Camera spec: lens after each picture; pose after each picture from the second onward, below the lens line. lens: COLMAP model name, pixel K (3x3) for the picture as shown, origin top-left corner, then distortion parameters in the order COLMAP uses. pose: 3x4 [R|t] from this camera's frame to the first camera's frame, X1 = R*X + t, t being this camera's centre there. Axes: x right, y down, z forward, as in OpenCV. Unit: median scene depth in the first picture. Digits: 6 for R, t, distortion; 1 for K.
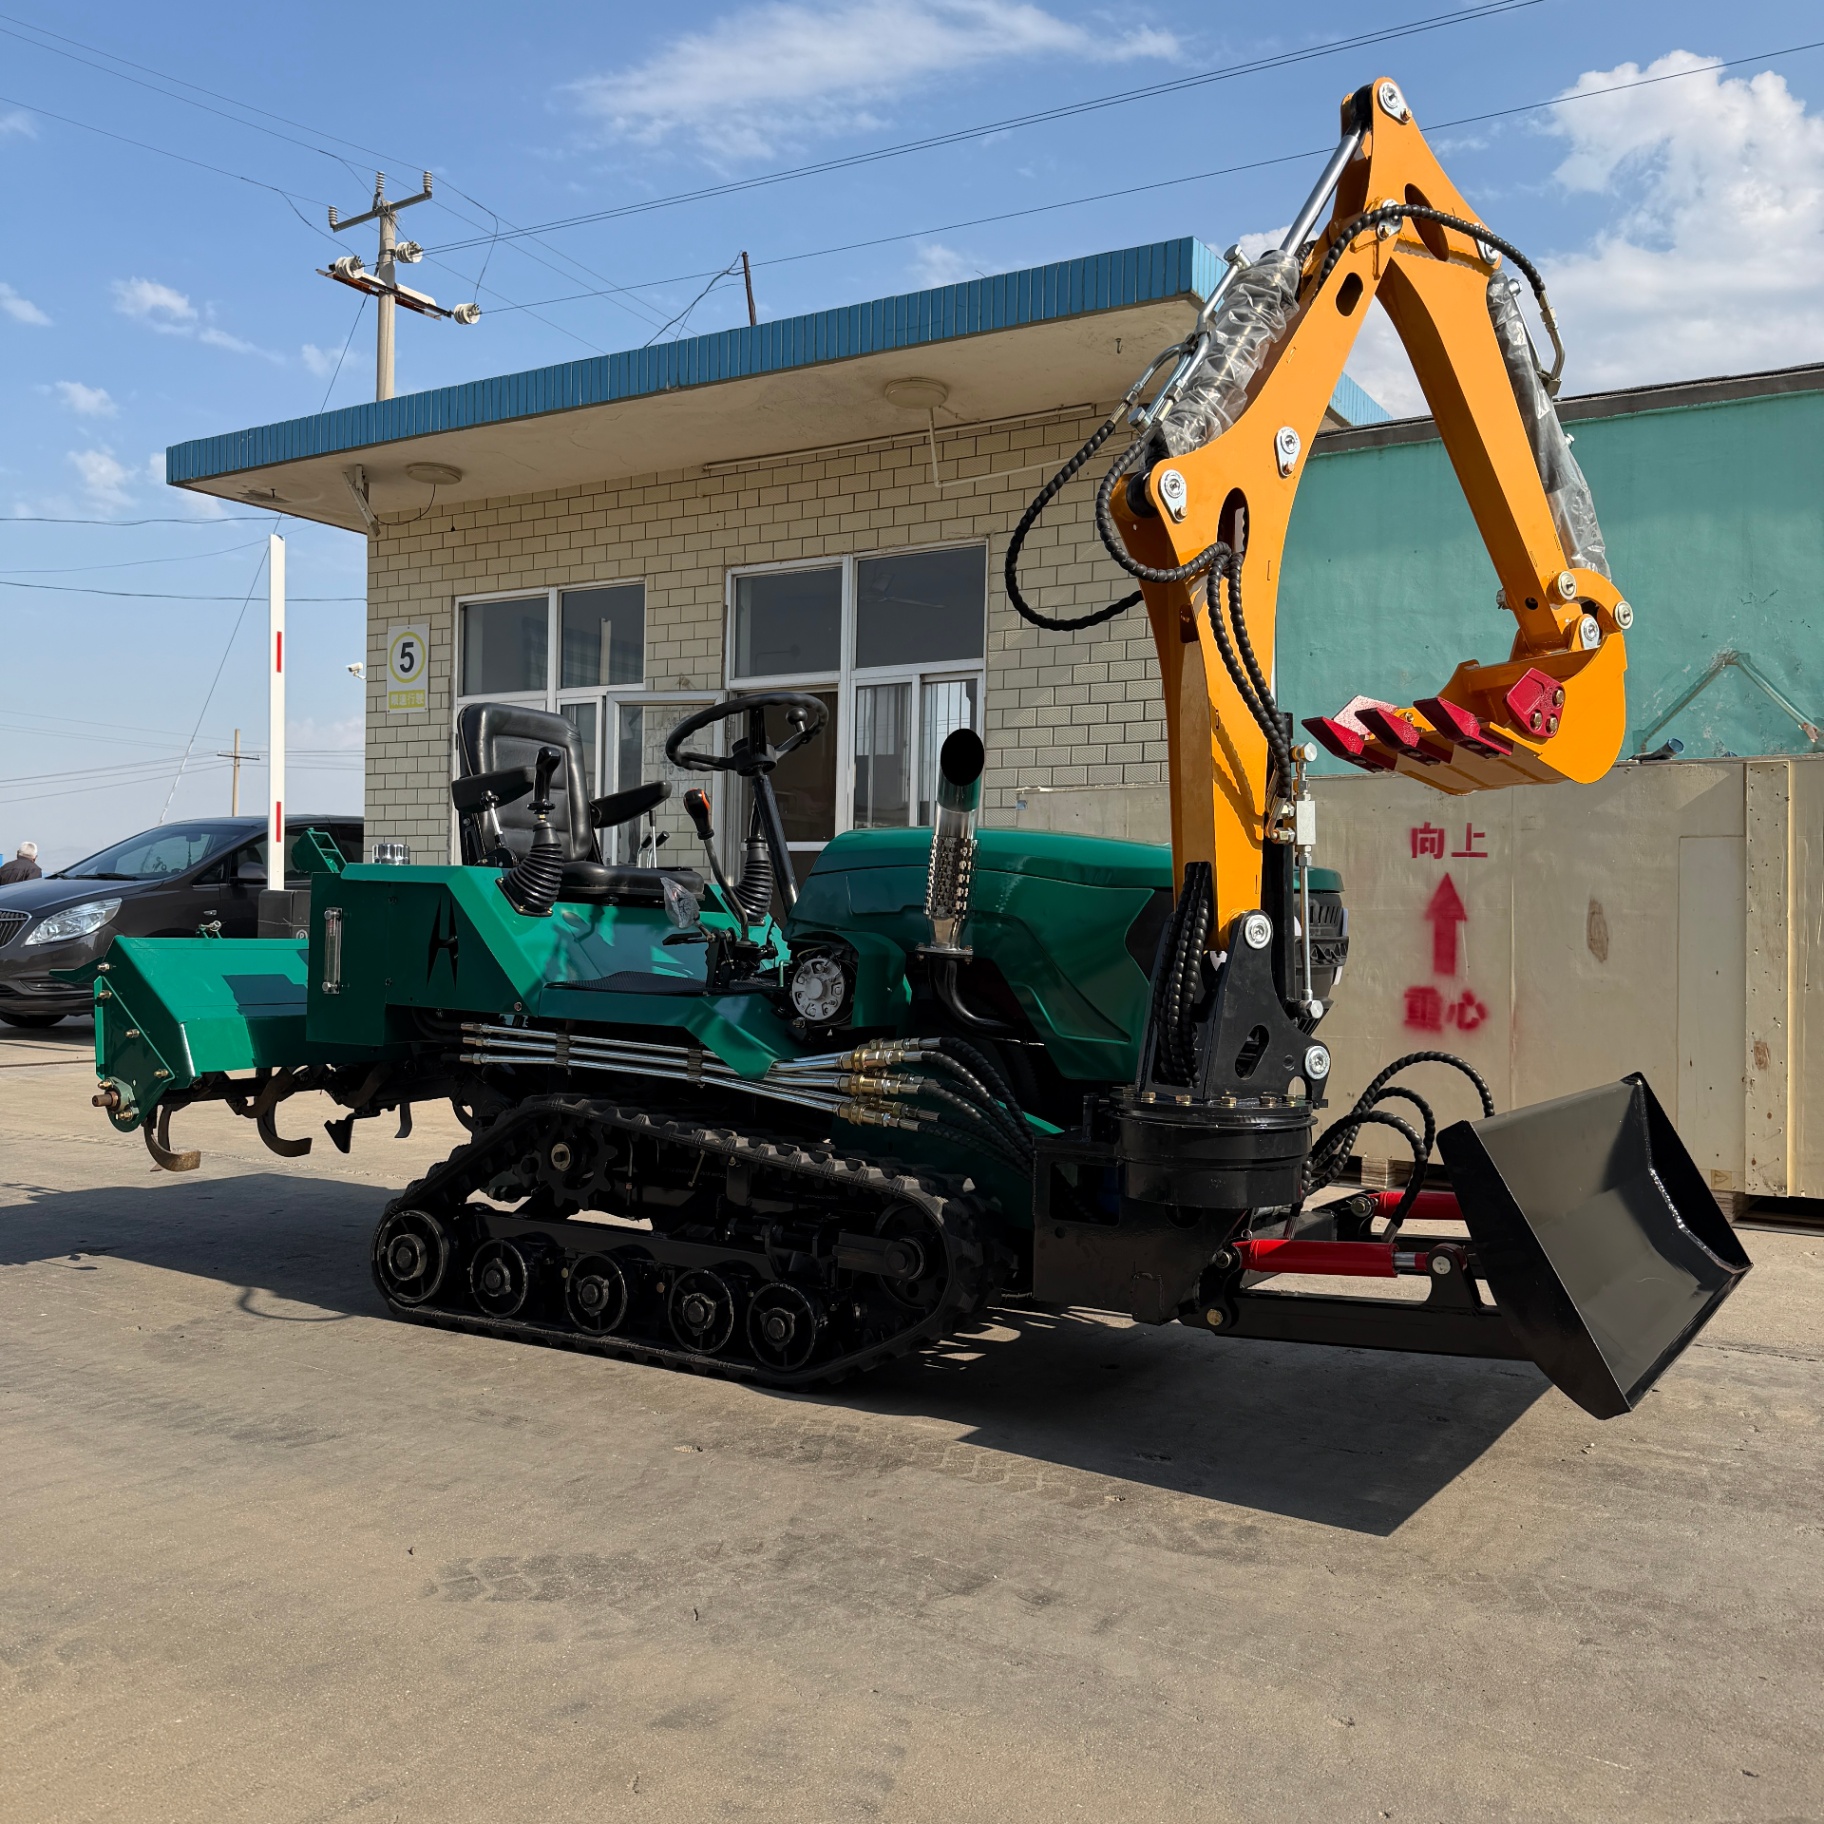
lens RADIAL K [[1777.6, 0, 912.0], [0, 1777.6, 912.0], [0, 0, 1]] dist [0.107512, -0.192168]
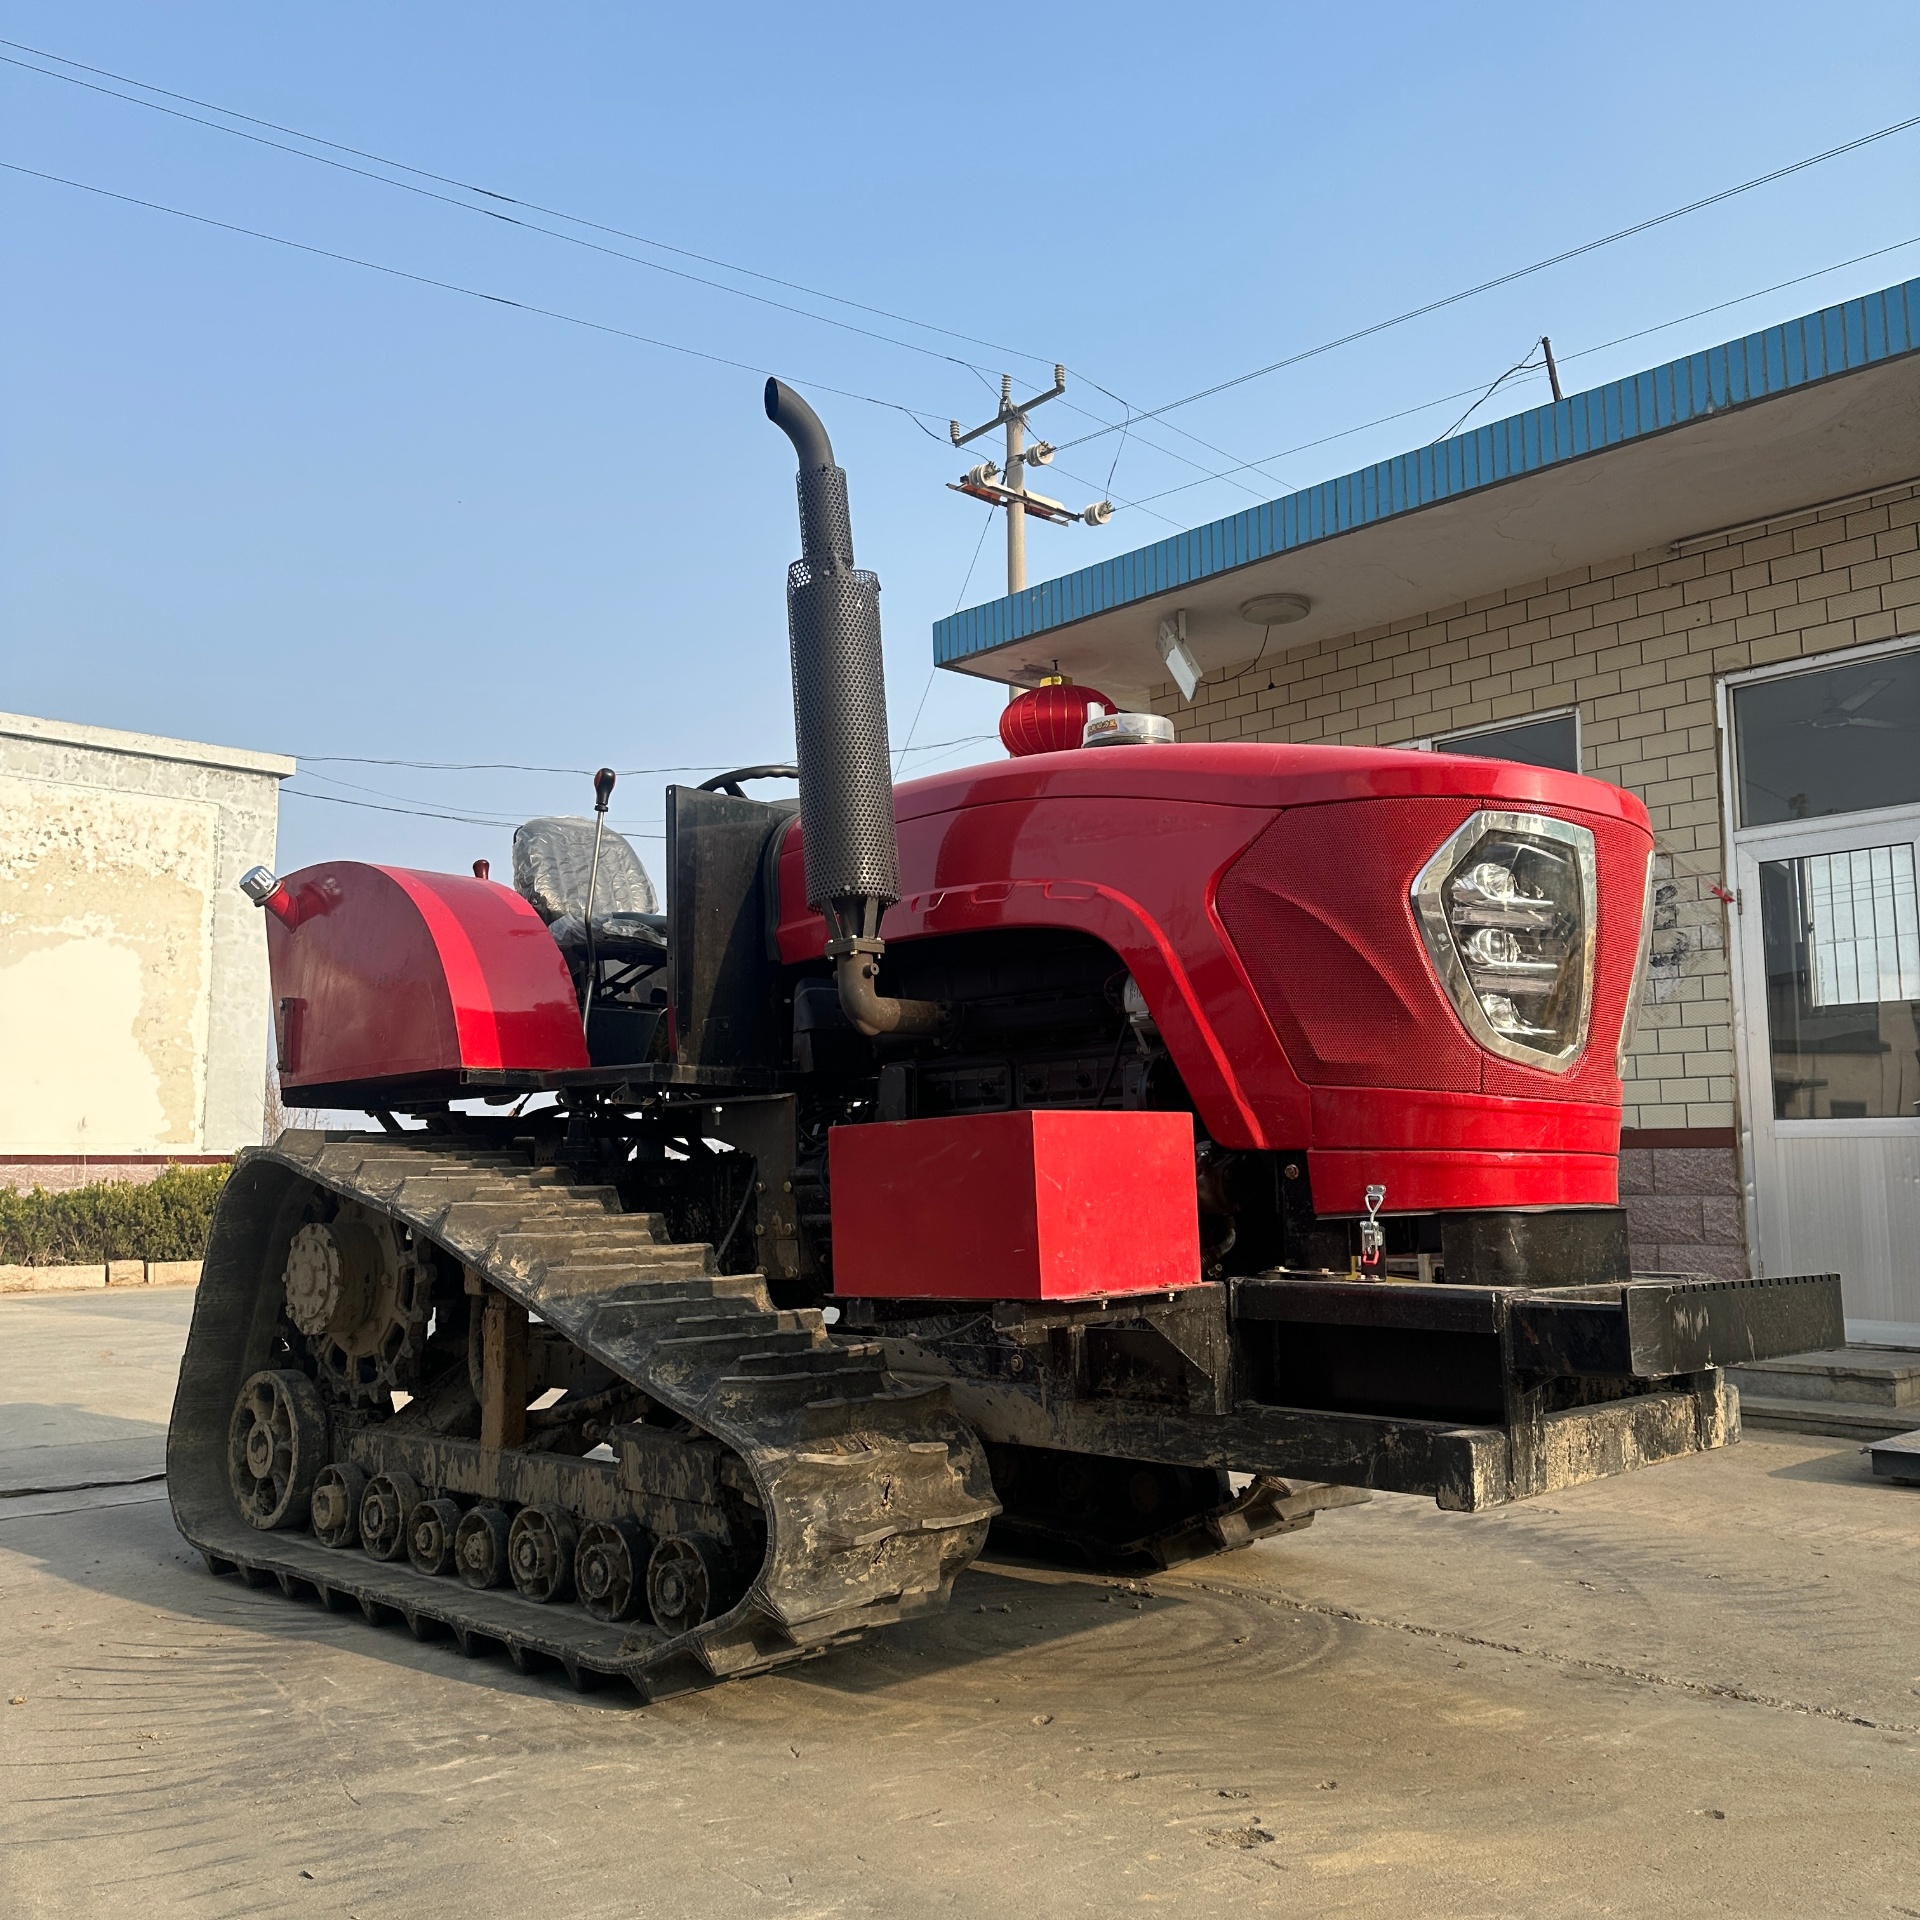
lens RADIAL K [[1871.2, 0, 960.0], [0, 1871.2, 960.0], [0, 0, 1]] dist [0.107512, -0.192168]
pose [[0.965955, -0.064050, -0.250655, -0.096332], [0.036677, 0.992987, -0.112393, -0.002622], [0.256096, 0.099373, 0.961530, 0.091932]]
